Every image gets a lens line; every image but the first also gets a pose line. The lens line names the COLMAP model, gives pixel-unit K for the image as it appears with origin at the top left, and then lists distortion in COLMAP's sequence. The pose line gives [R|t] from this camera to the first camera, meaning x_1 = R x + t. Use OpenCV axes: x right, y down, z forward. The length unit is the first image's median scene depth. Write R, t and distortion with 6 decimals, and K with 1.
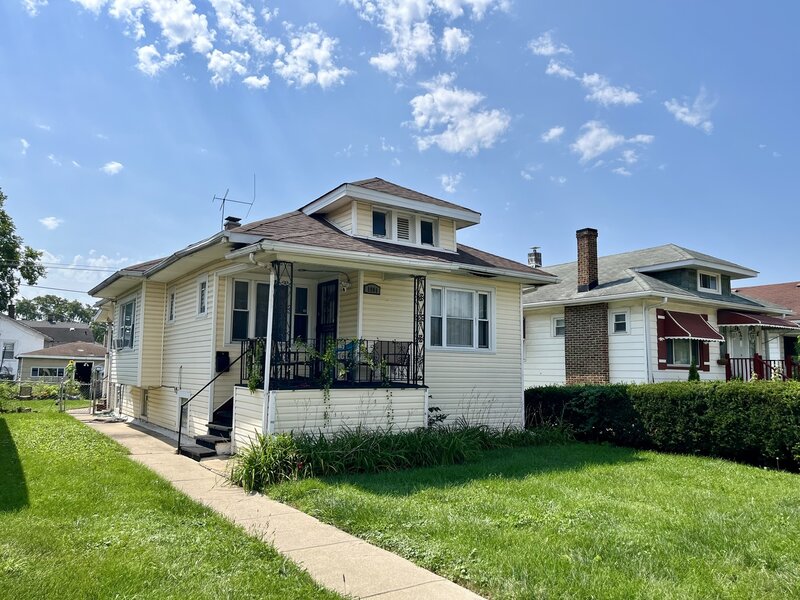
lens RADIAL K [[595.4, 0, 398.7], [0, 595.4, 315.2], [0, 0, 1]] dist [0.059622, -0.088748]
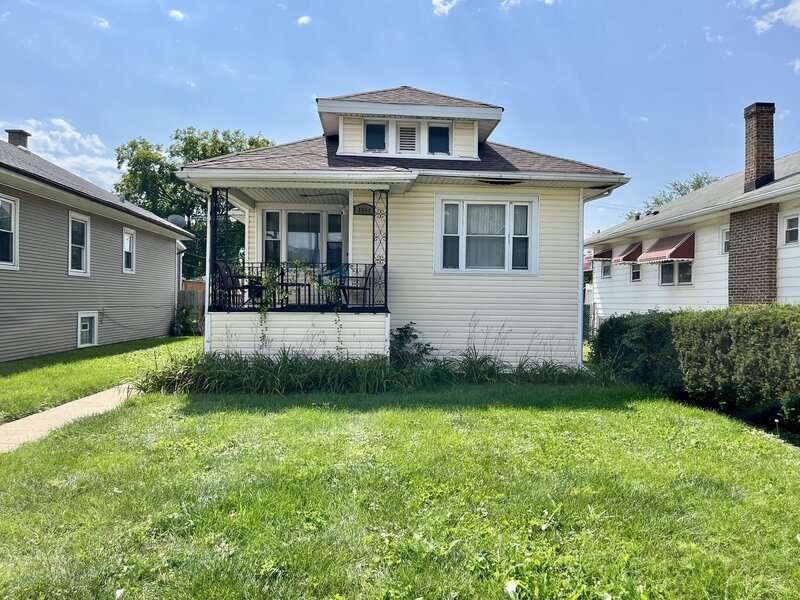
lens RADIAL K [[613.5, 0, 401.1], [0, 613.5, 310.9], [0, 0, 1]] dist [0.006795, -0.028120]
pose [[0.863252, 0.004731, -0.504751, 0.436359], [0.046047, 0.995049, 0.088079, 0.029433], [0.502669, -0.099277, 0.858760, 0.160969]]
